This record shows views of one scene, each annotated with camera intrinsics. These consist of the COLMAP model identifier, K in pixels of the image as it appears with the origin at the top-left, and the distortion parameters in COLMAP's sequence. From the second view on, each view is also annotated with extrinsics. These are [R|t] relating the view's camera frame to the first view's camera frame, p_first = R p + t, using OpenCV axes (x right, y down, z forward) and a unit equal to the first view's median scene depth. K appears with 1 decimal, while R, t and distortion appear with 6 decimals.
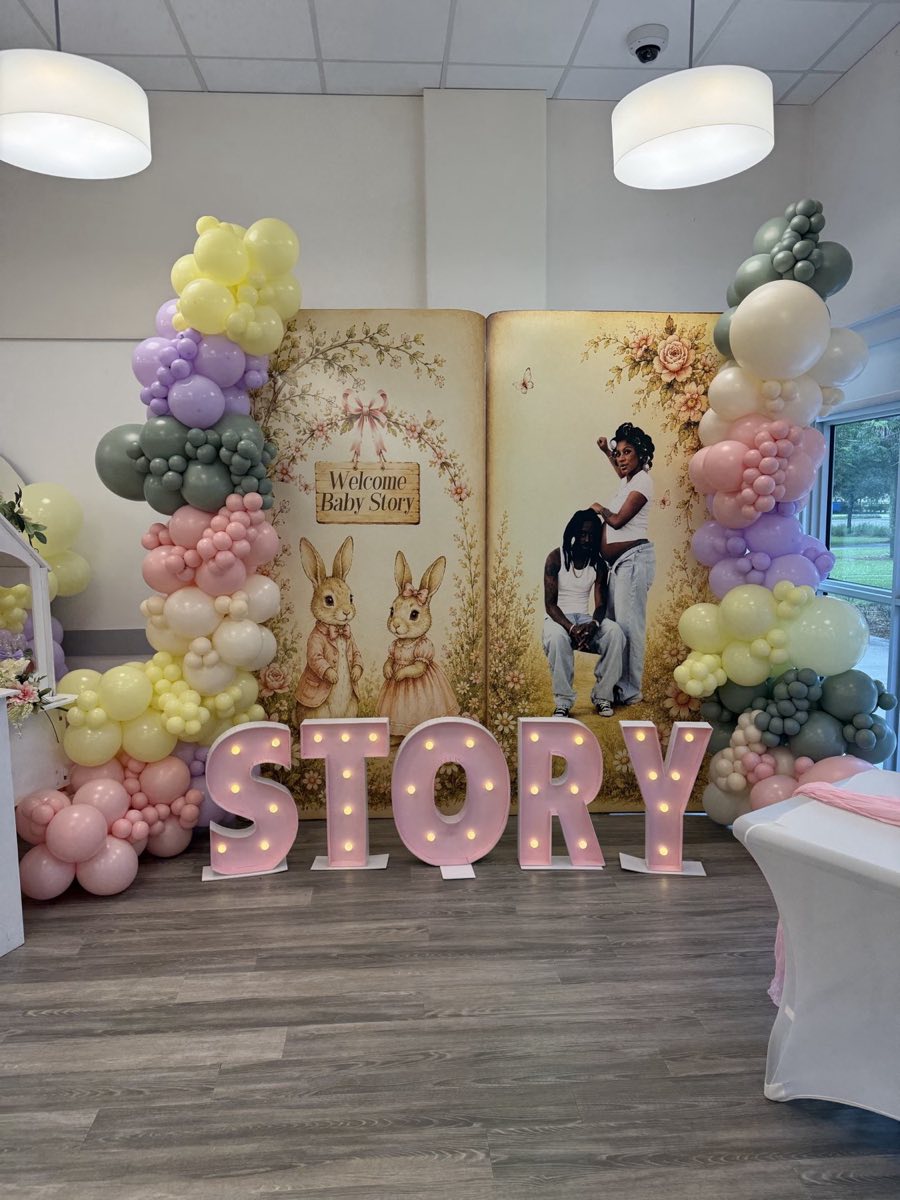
lens RADIAL K [[849.3, 0, 449.7], [0, 849.3, 607.4], [0, 0, 1]] dist [0.201108, -0.352650]
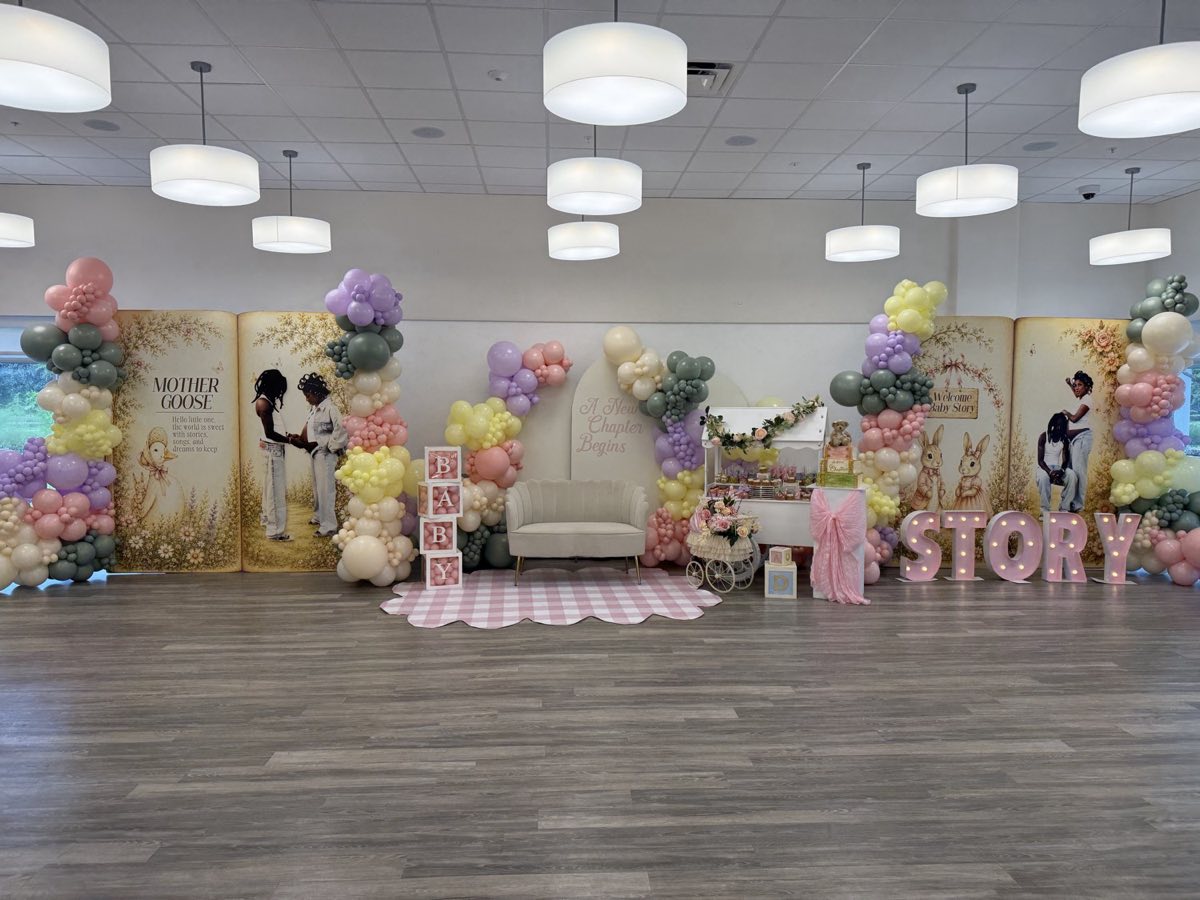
lens RADIAL K [[856.4, 0, 596.8], [0, 856.4, 463.2], [0, 0, 1]] dist [0.053175, -0.062114]
pose [[0.999874, 0.014893, -0.005408, -0.917184], [-0.015138, 0.998712, -0.048426, 0.118310], [0.004680, 0.048502, 0.998812, -1.026796]]
